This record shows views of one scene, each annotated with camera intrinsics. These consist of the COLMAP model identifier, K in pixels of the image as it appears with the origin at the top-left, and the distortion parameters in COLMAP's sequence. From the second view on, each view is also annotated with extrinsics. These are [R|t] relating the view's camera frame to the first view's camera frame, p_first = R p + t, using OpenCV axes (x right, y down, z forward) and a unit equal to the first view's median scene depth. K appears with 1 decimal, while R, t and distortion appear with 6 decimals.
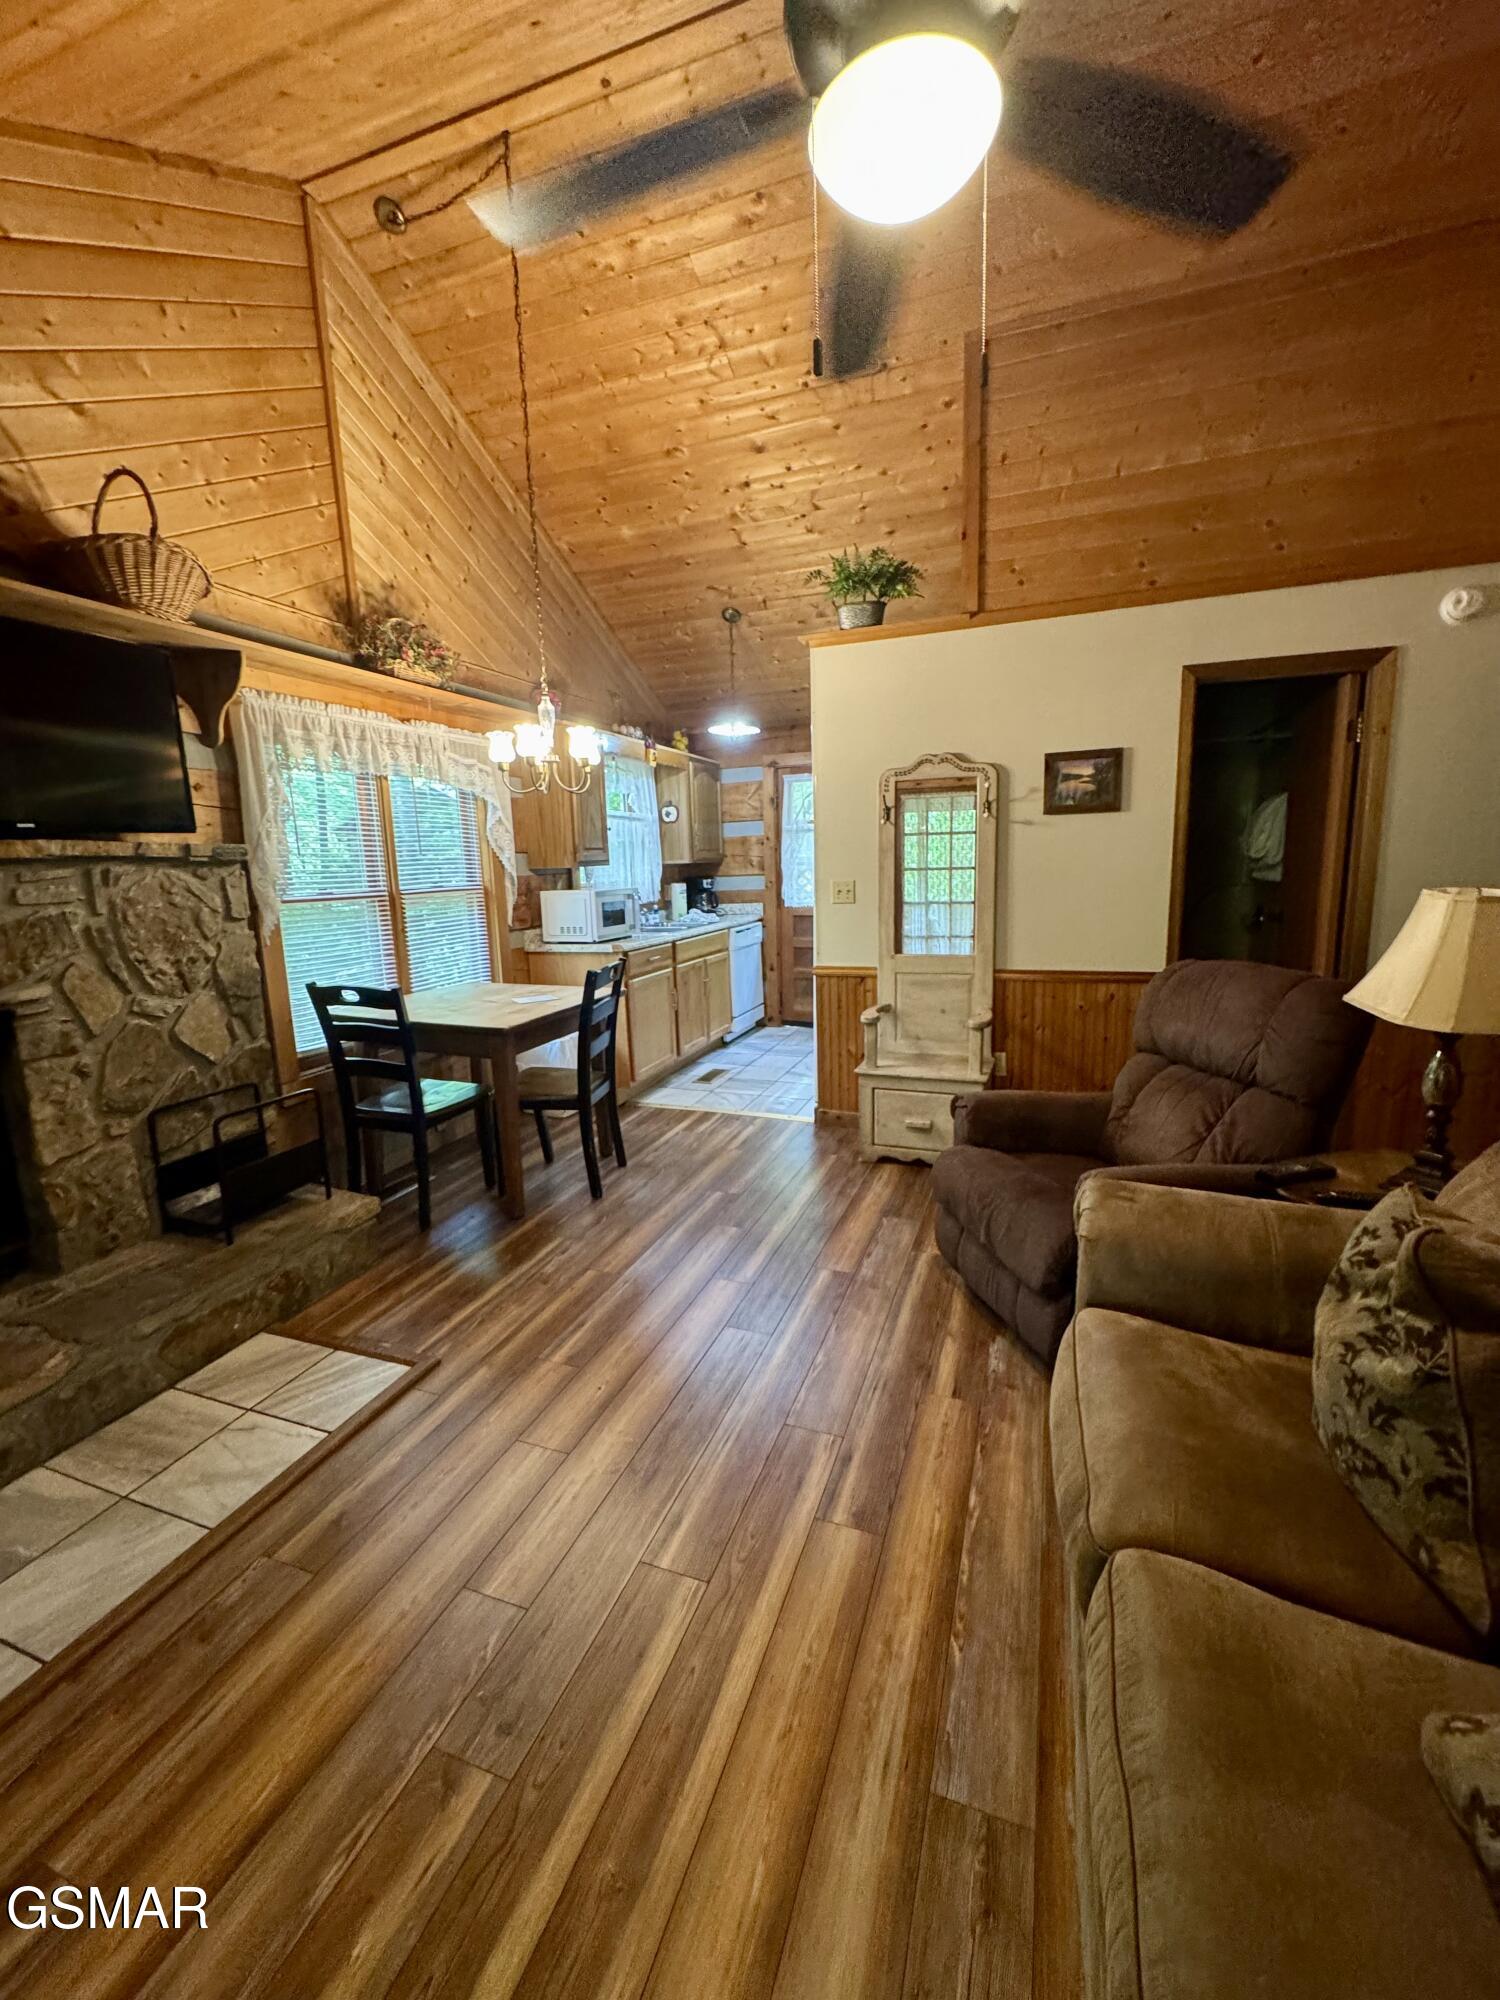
lens RADIAL K [[803.0, 0, 751.6], [0, 803.0, 997.1], [0, 0, 1]] dist [-0.002795, 0.000813]
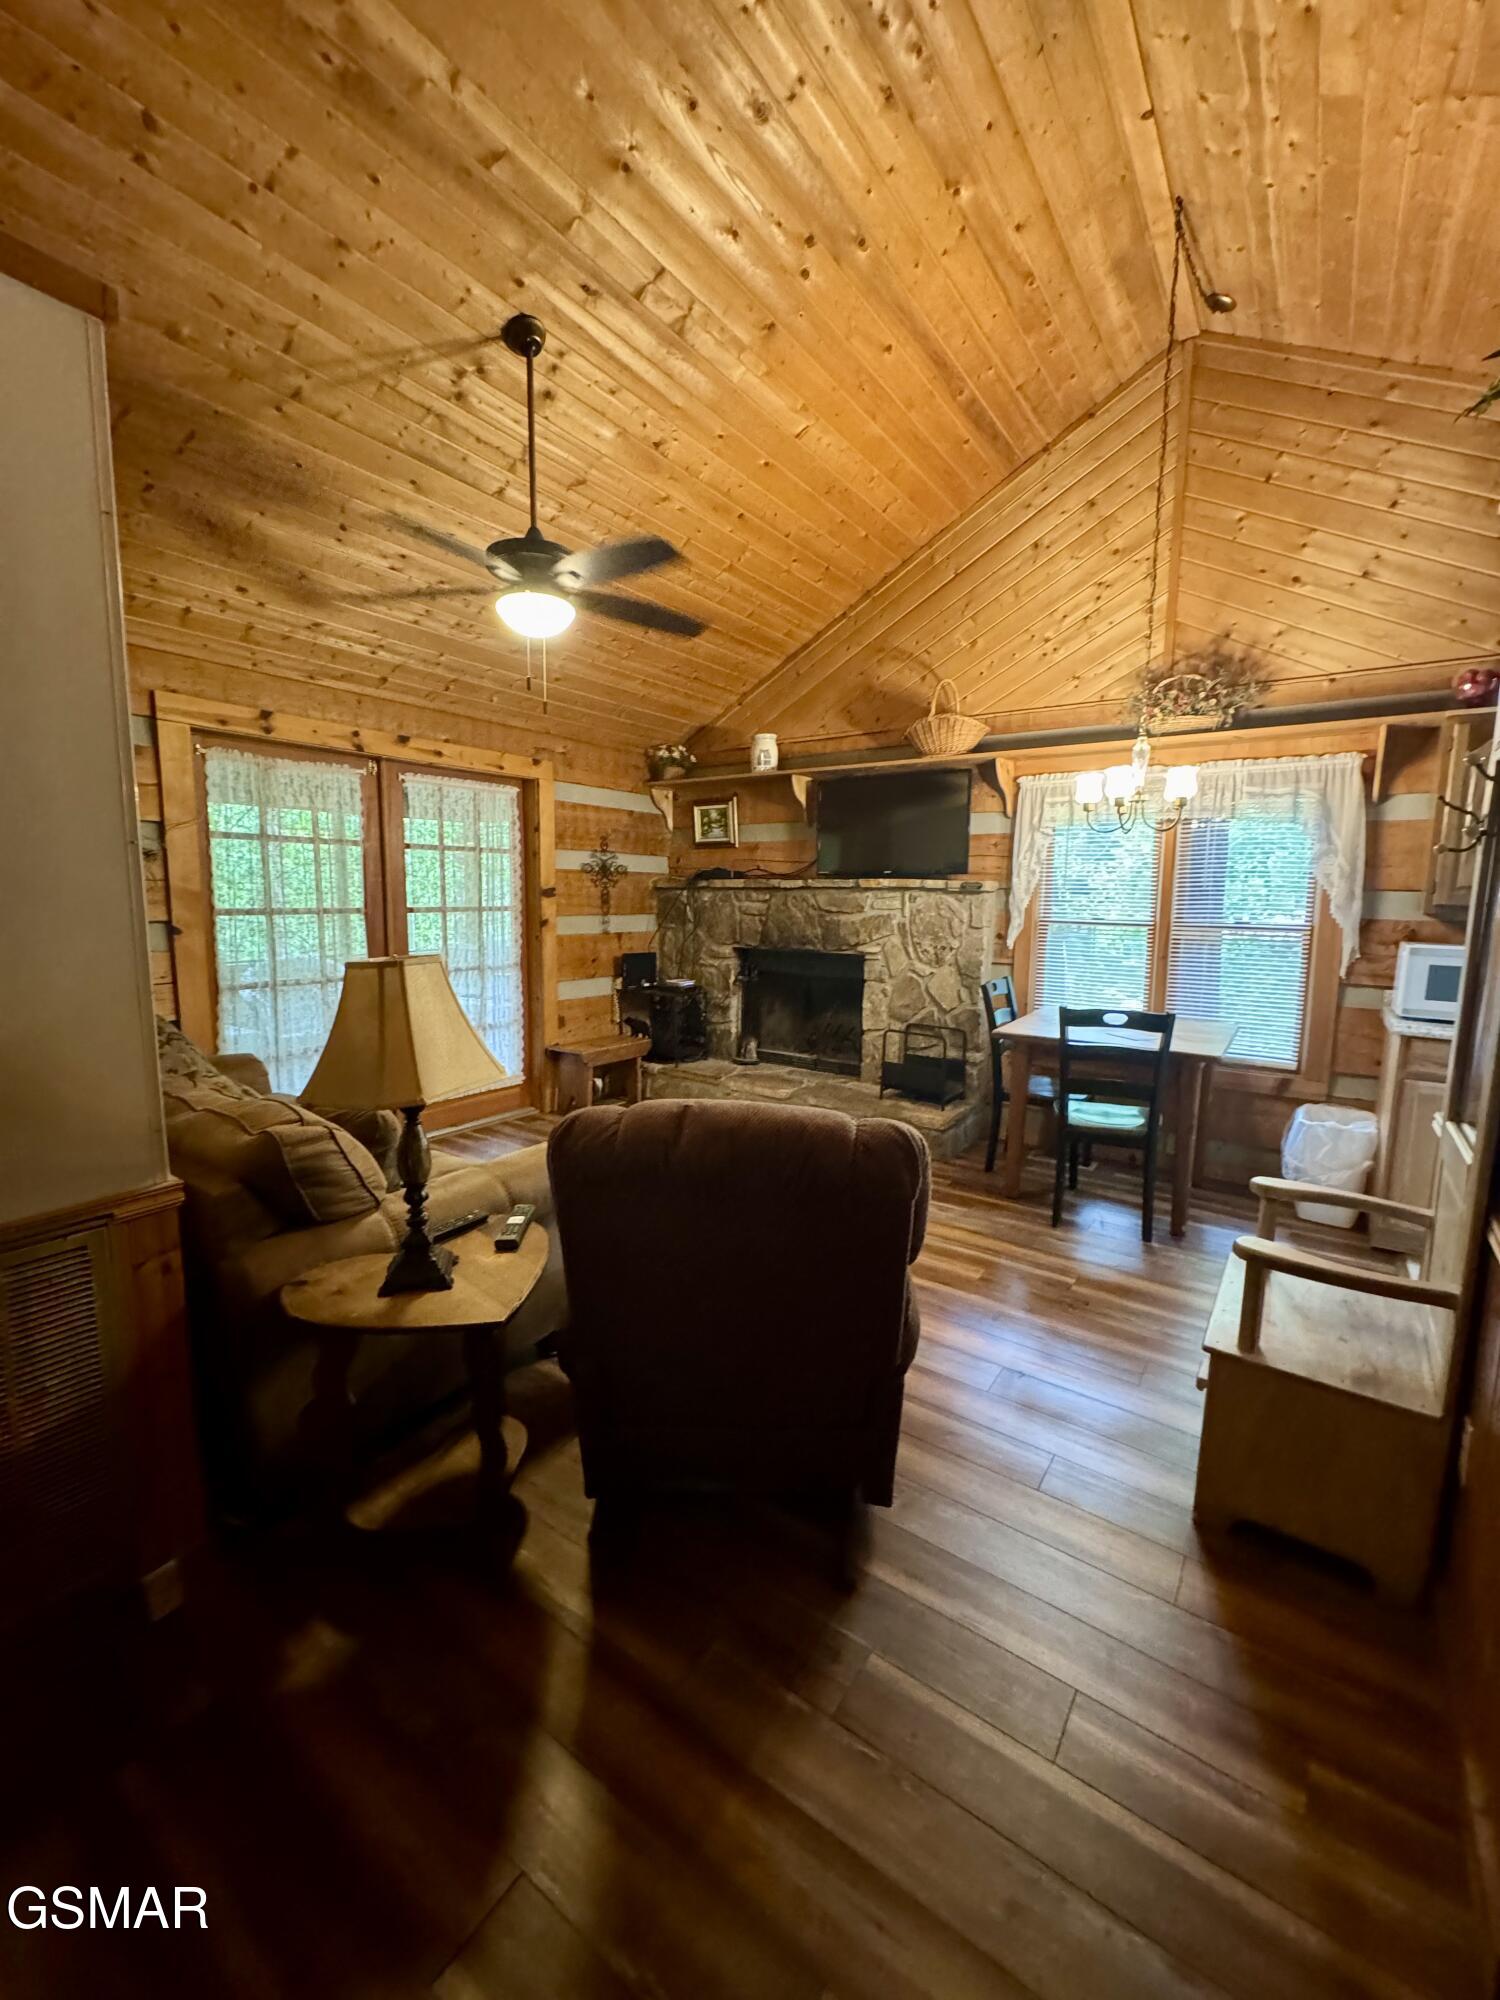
lens RADIAL K [[803.0, 0, 752.8], [0, 803.0, 996.7], [0, 0, 1]] dist [-0.002795, 0.000813]
pose [[-0.254651, 0.150531, -0.955245, 0.894050], [-0.171580, 0.965104, 0.197825, -0.180367], [0.951690, 0.214277, -0.219936, 0.848646]]
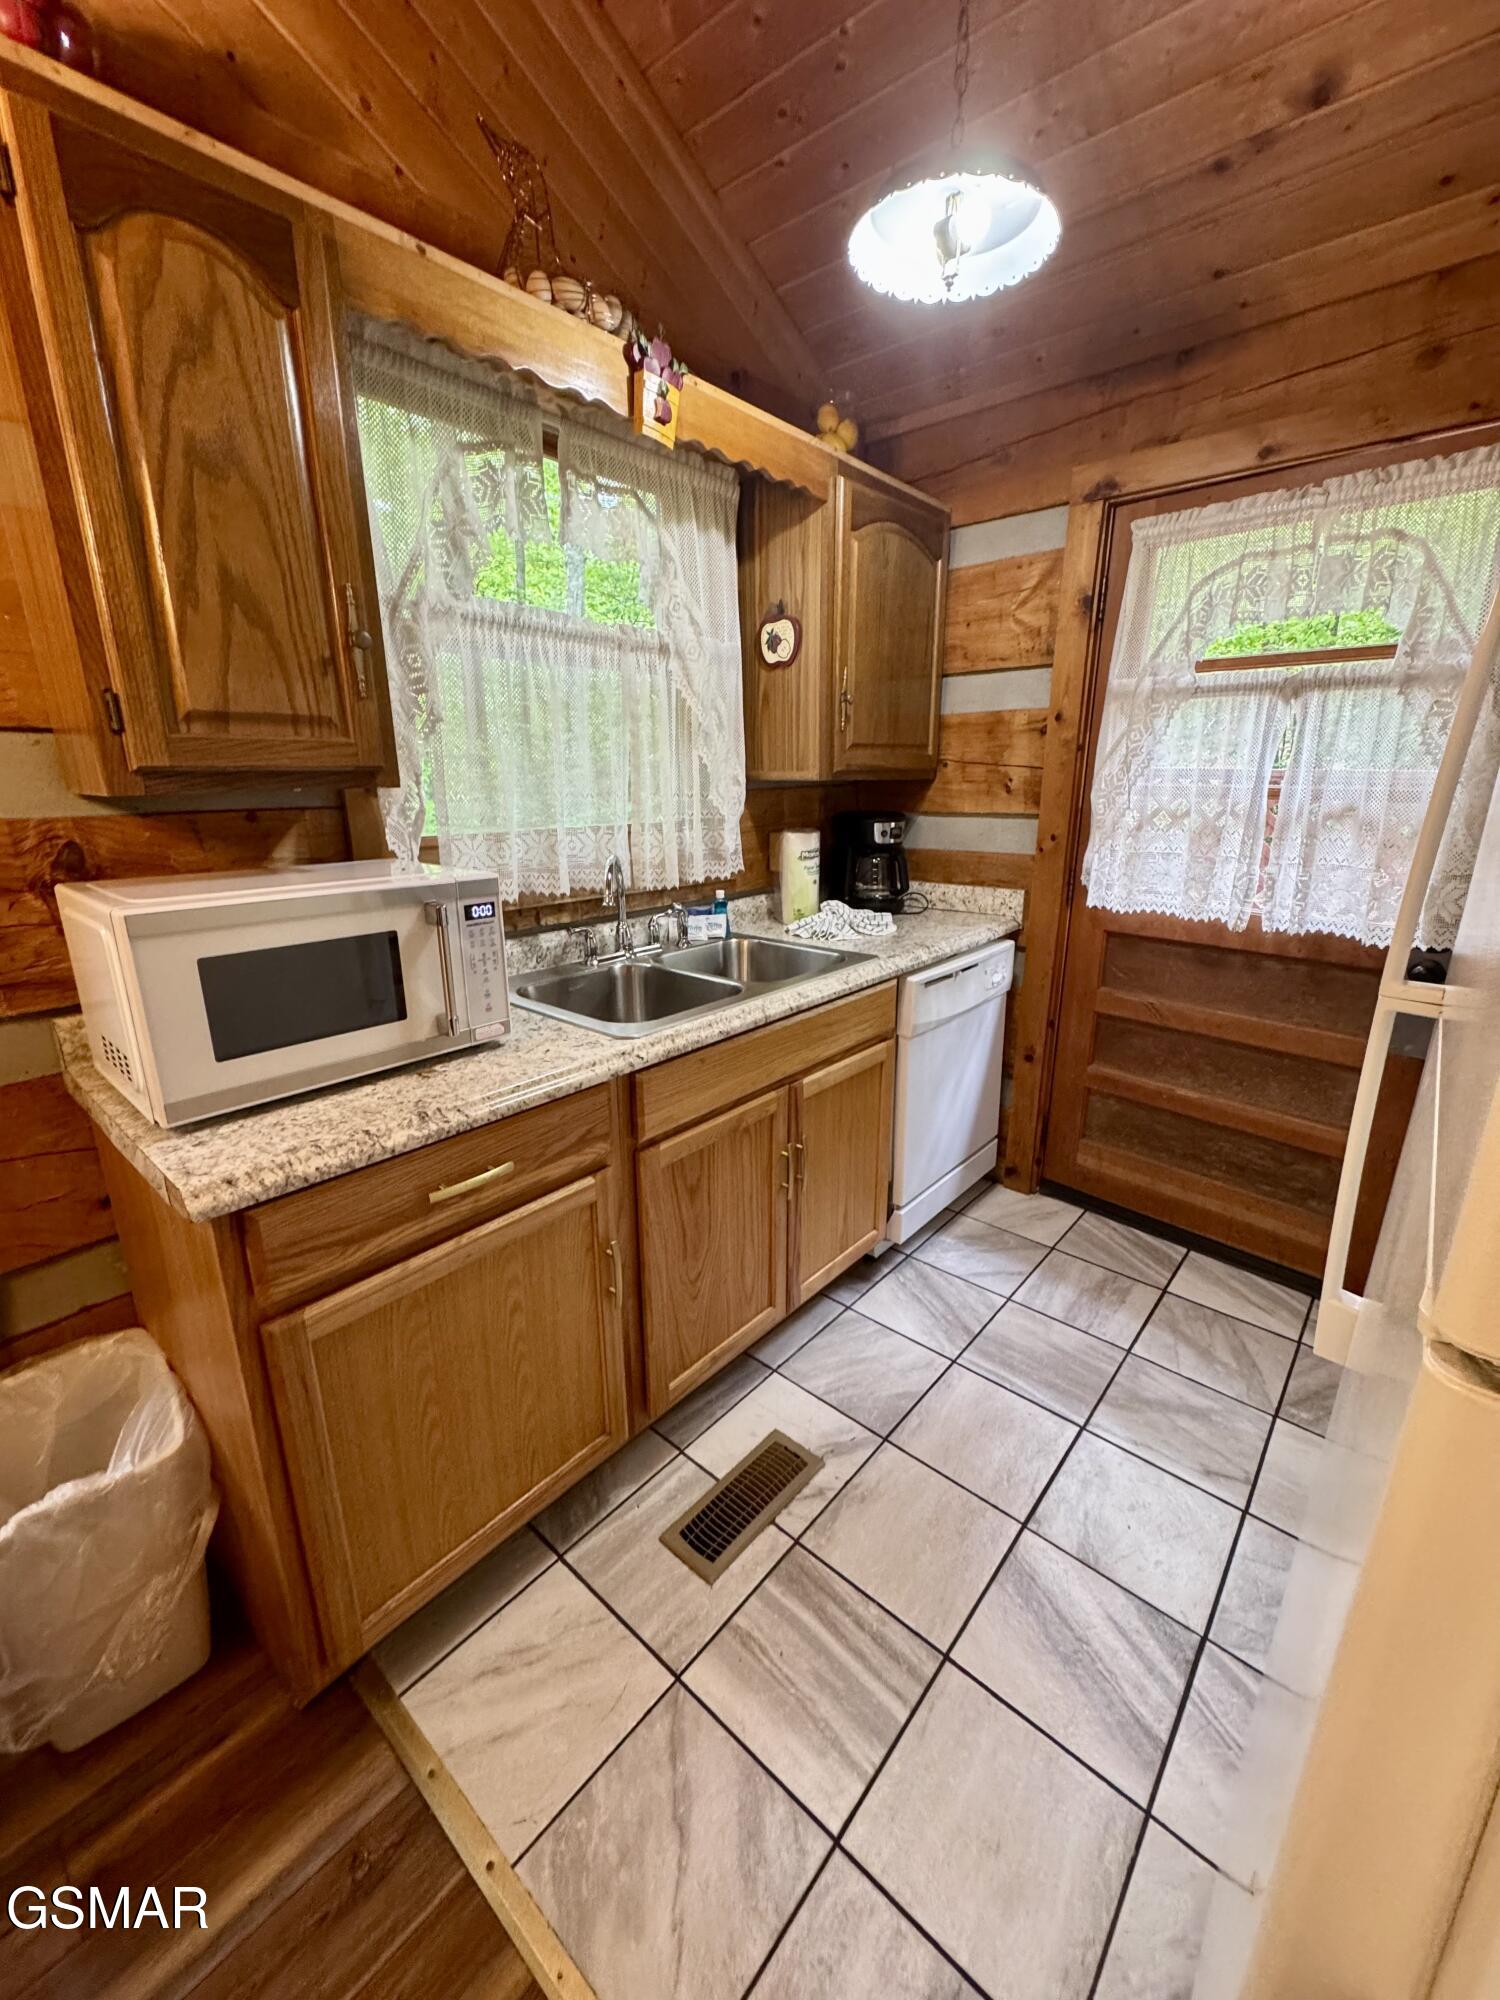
lens RADIAL K [[803.0, 0, 751.7], [0, 803.0, 997.0], [0, 0, 1]] dist [-0.002795, 0.000813]
pose [[0.936403, 0.121230, -0.329321, 0.048602], [-0.083764, 0.988524, 0.125717, -0.210067], [0.340783, -0.090137, 0.935811, 1.189296]]
